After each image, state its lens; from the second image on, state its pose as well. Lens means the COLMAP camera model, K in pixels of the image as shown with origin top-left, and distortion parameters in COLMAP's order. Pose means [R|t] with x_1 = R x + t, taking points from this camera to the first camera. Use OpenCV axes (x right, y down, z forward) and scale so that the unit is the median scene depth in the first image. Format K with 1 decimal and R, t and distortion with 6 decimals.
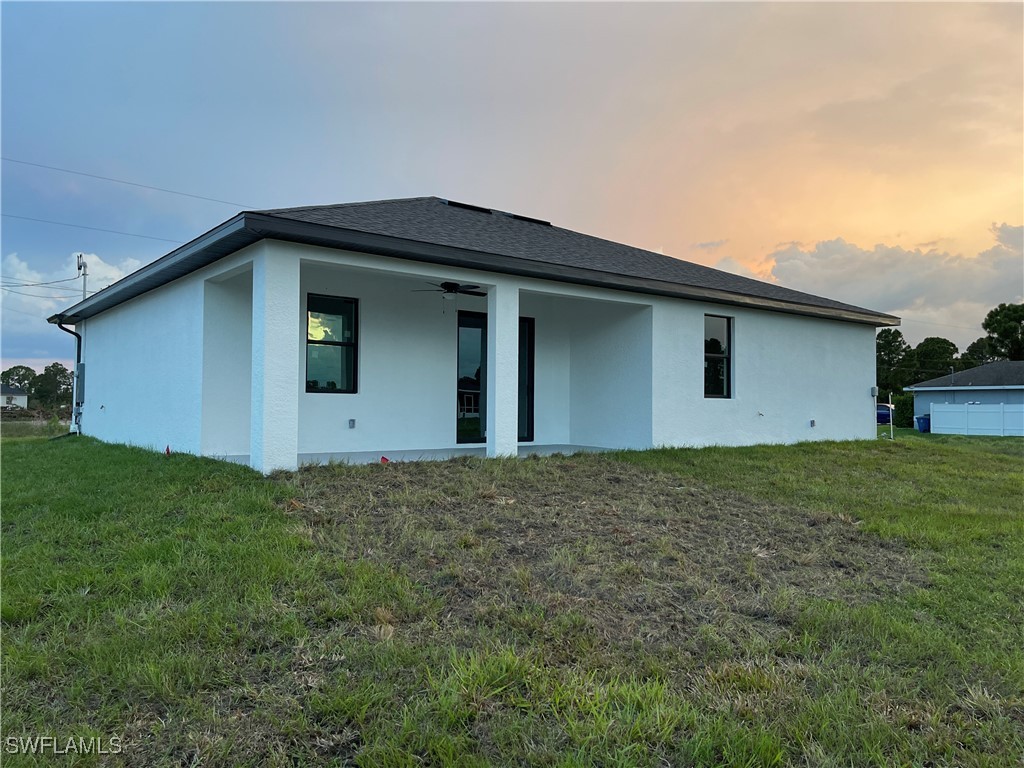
lens RADIAL K [[791.7, 0, 512.0], [0, 791.7, 384.0], [0, 0, 1]] dist [0.010151, -0.000531]
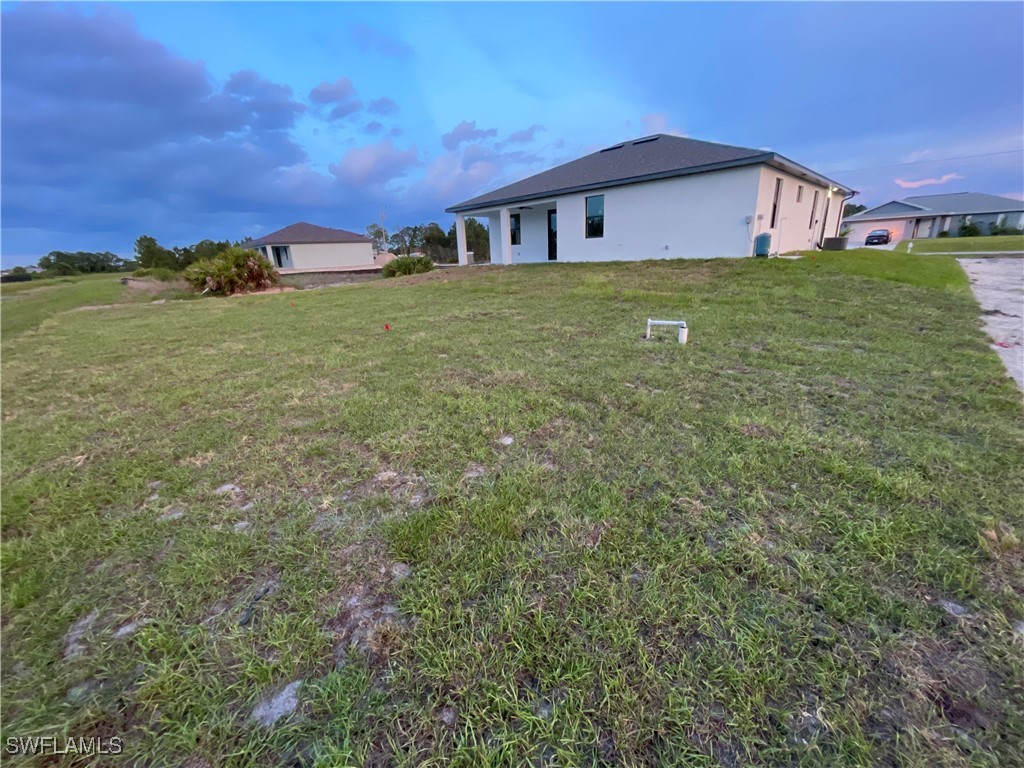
lens RADIAL K [[424.4, 0, 512.0], [0, 424.4, 384.0], [0, 0, 1]] dist [0.002190, 0.000302]
pose [[0.156518, 0.280696, -0.946949, 1.506102], [0.084211, 0.951481, 0.295959, 0.035659], [0.984079, -0.126067, 0.125286, 0.610305]]
